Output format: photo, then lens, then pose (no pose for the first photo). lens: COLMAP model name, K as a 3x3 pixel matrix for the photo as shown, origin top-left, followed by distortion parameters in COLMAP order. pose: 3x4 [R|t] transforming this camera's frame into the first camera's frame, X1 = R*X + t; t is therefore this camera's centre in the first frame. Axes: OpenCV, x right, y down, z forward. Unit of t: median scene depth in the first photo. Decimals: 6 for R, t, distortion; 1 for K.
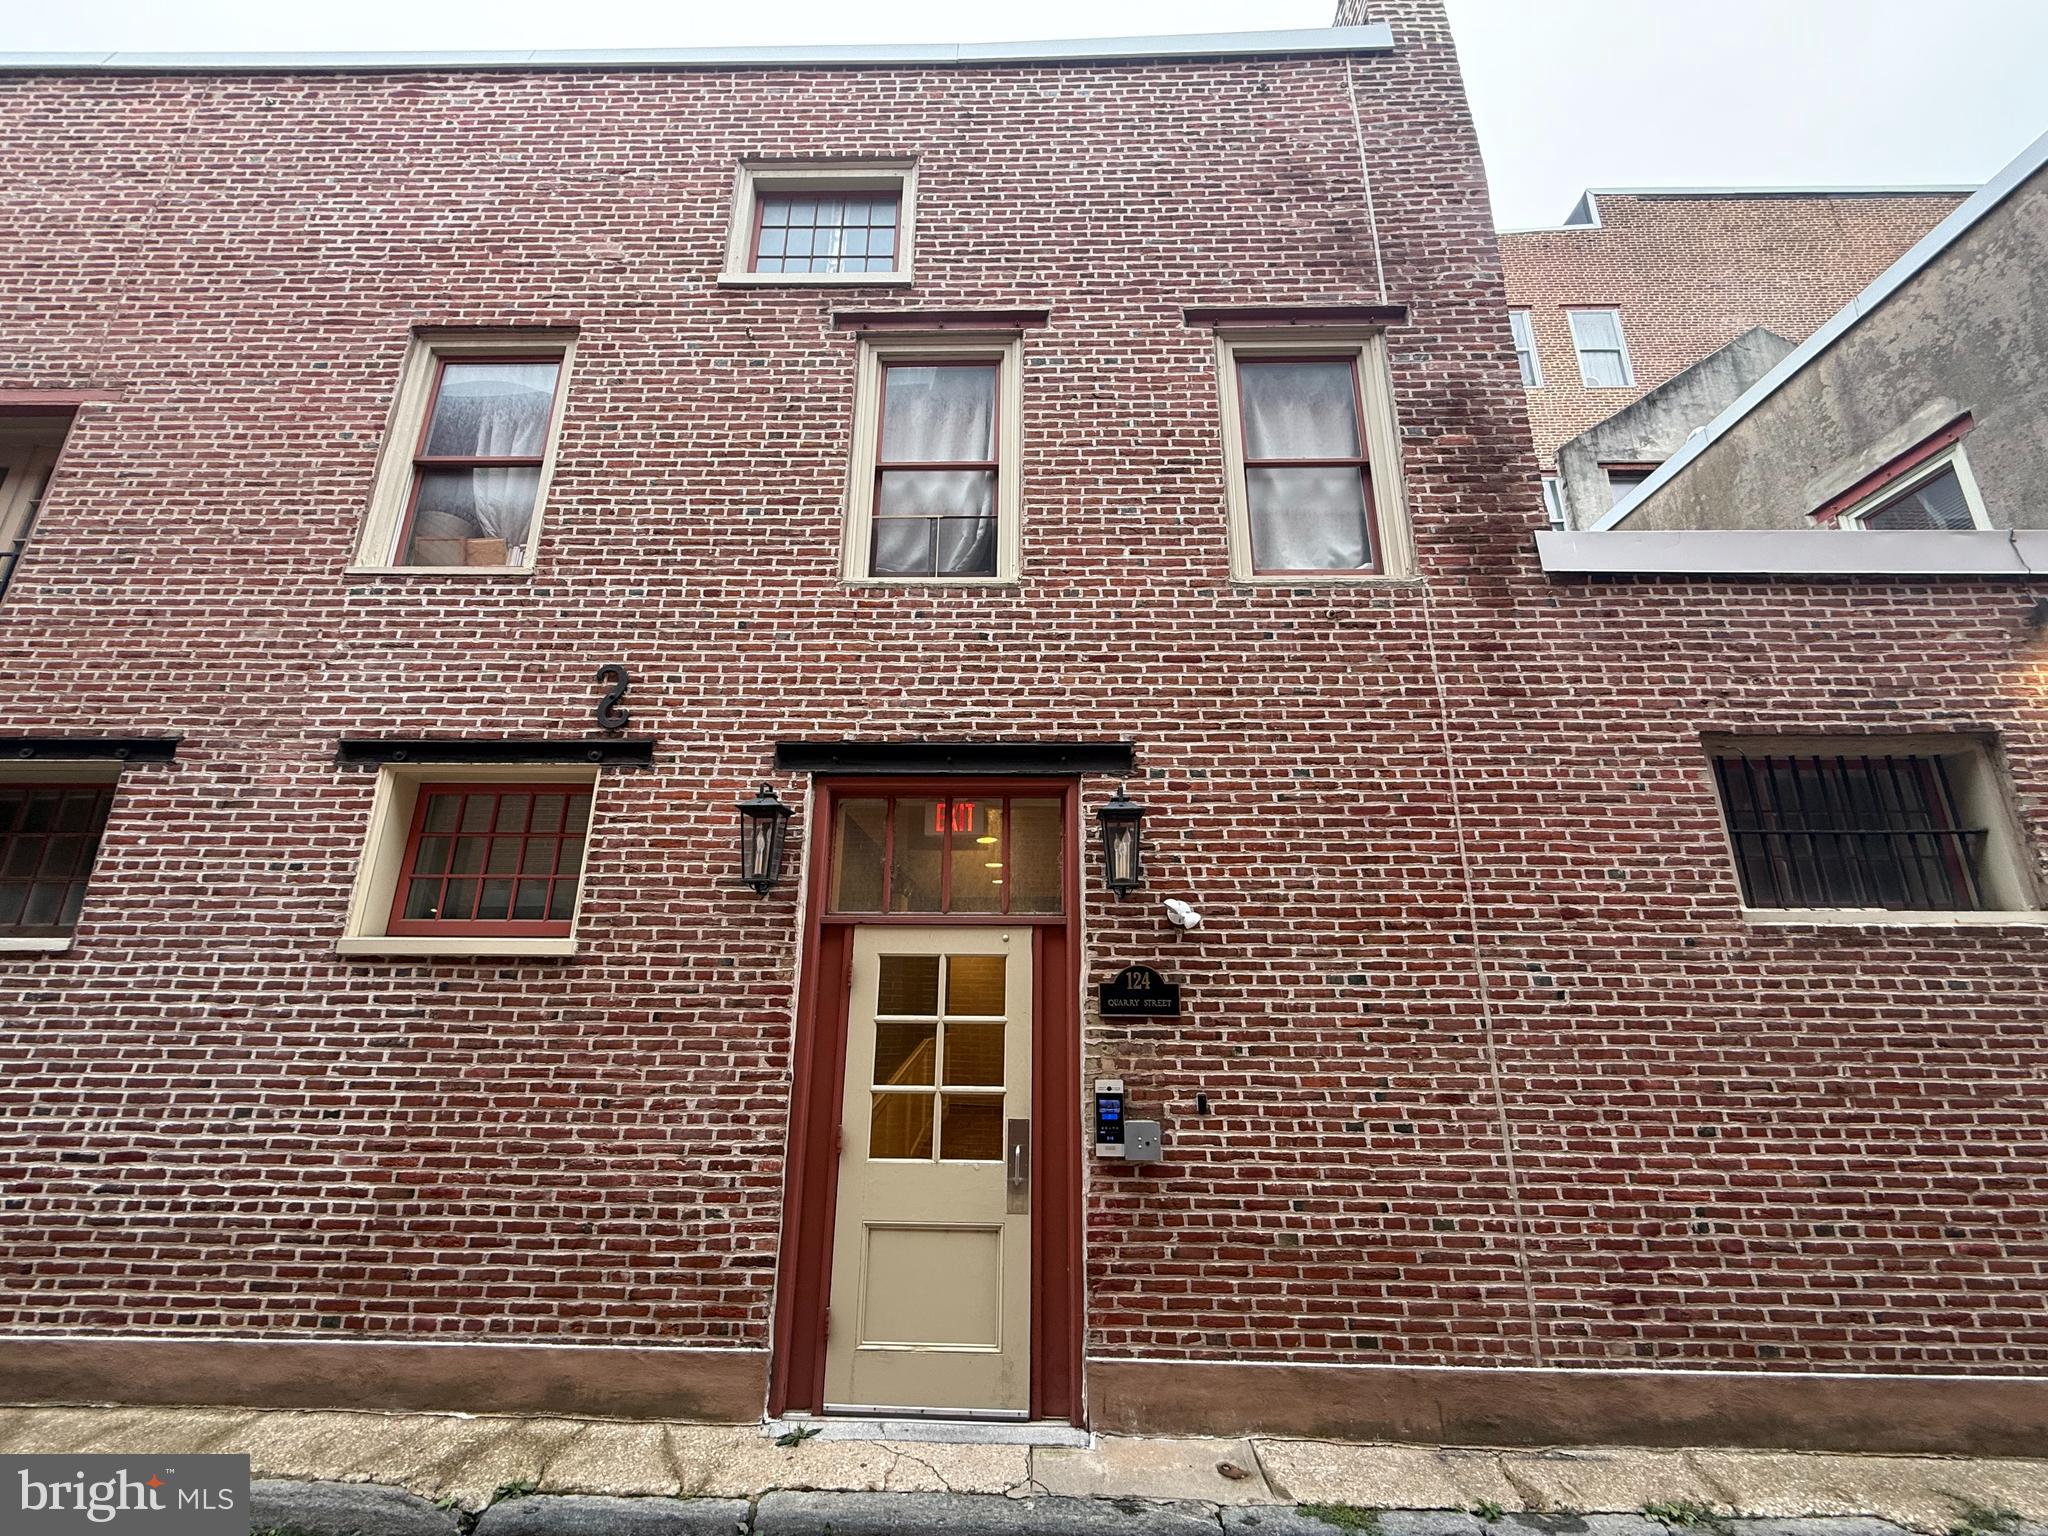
lens RADIAL K [[821.2, 0, 1021.9], [0, 821.2, 767.2], [0, 0, 1]] dist [0.000519, 0.000120]
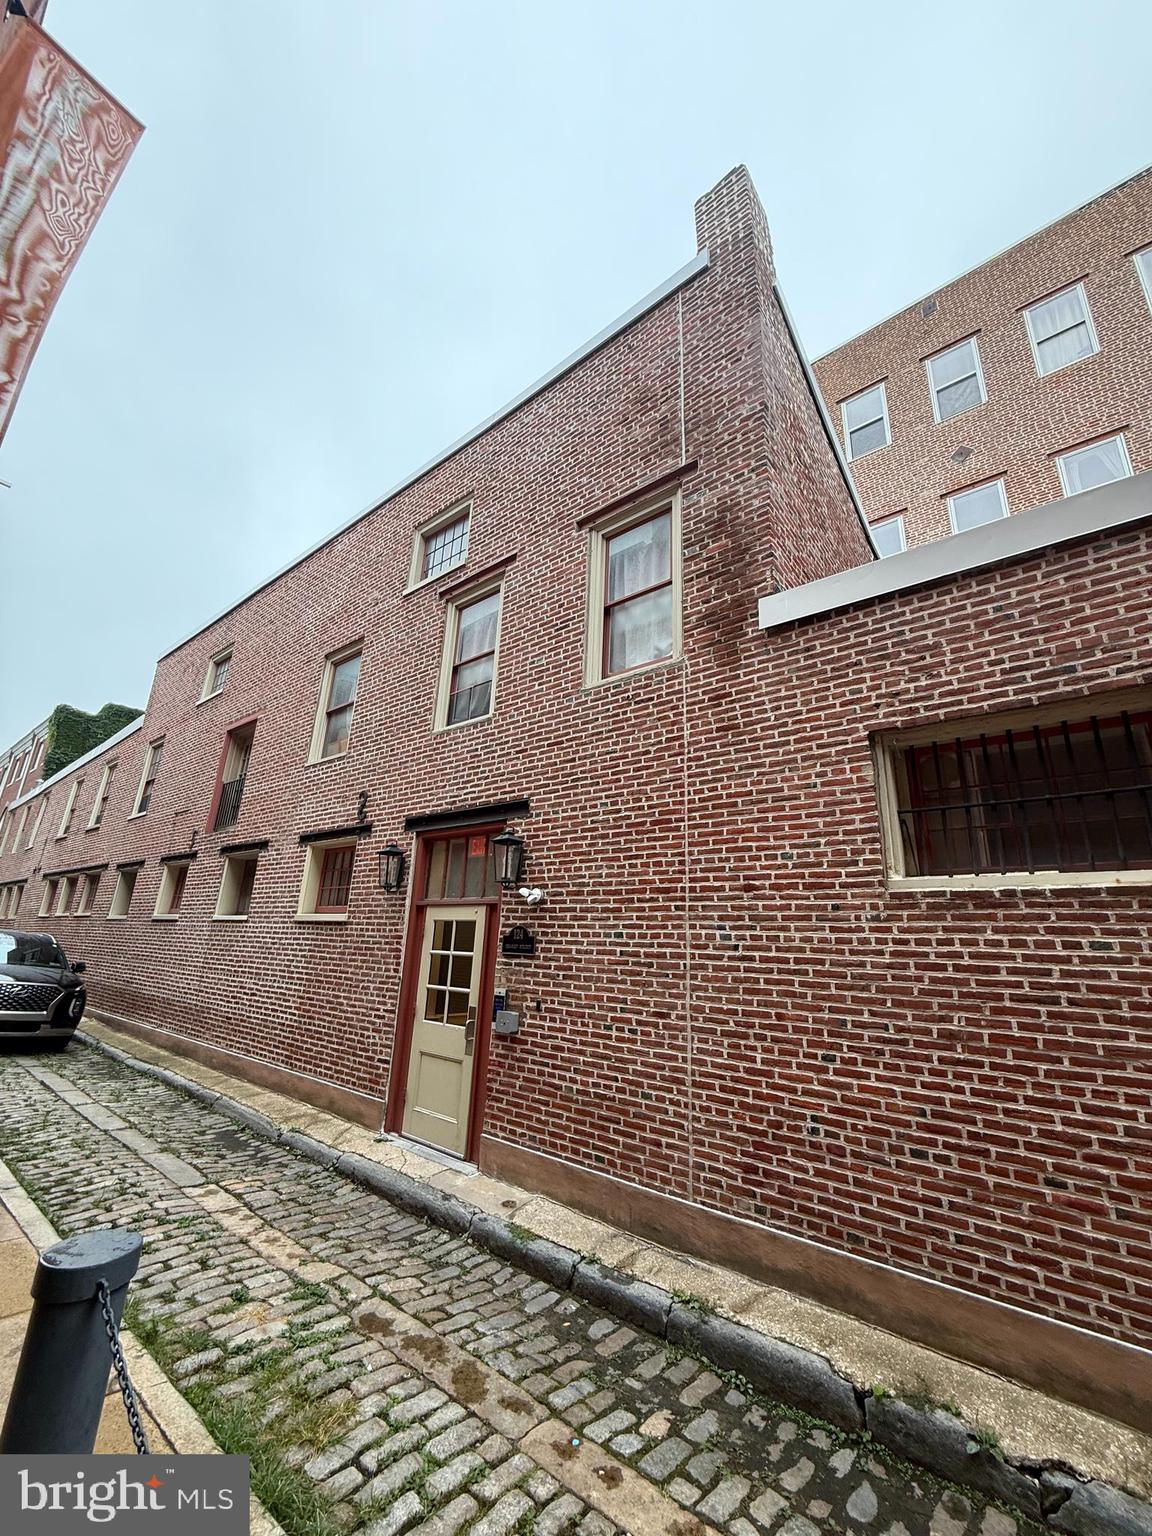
lens RADIAL K [[615.9, 0, 572.0], [0, 615.9, 764.3], [0, 0, 1]] dist [0.000519, 0.000120]
pose [[0.782614, -0.156970, -0.602391, 1.054381], [0.137517, 0.987374, -0.078629, 0.016021], [0.607128, -0.021303, 0.794319, 0.014917]]
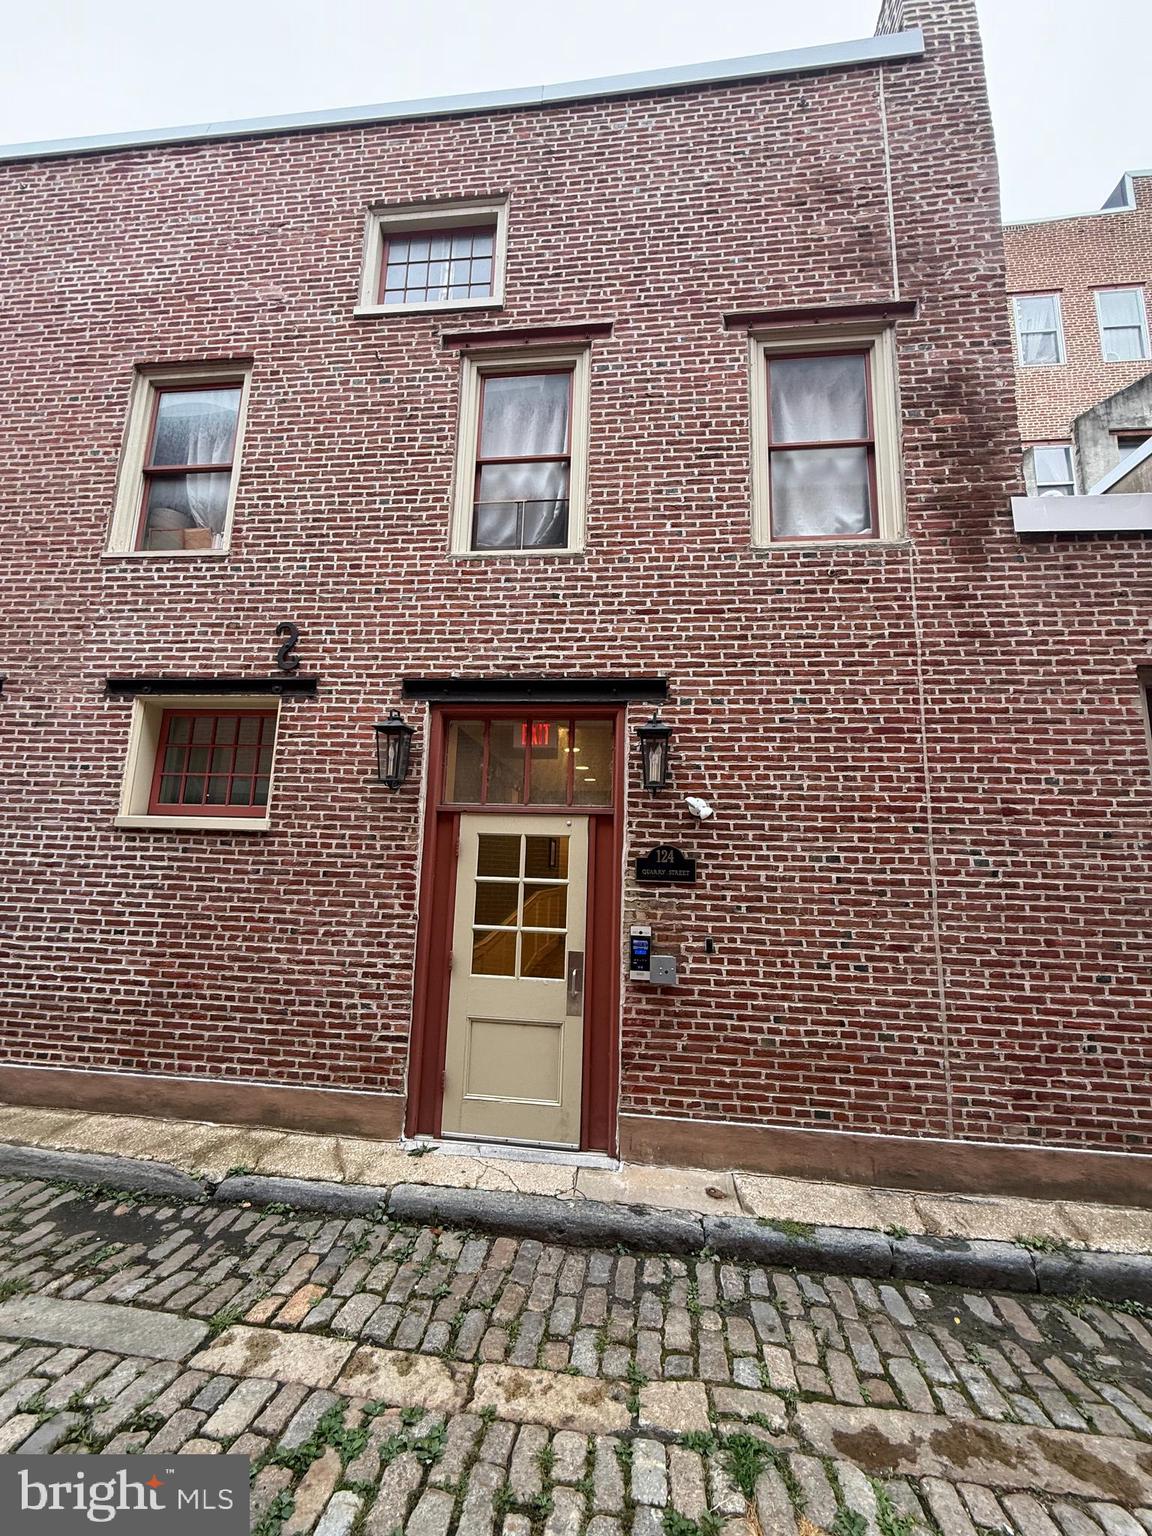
lens RADIAL K [[615.9, 0, 575.4], [0, 615.9, 763.8], [0, 0, 1]] dist [0.000519, 0.000120]
pose [[0.995695, 0.006696, -0.092448, 0.083930], [0.004237, 0.993057, 0.117556, -0.009756], [0.092593, -0.117442, 0.988754, 0.003393]]
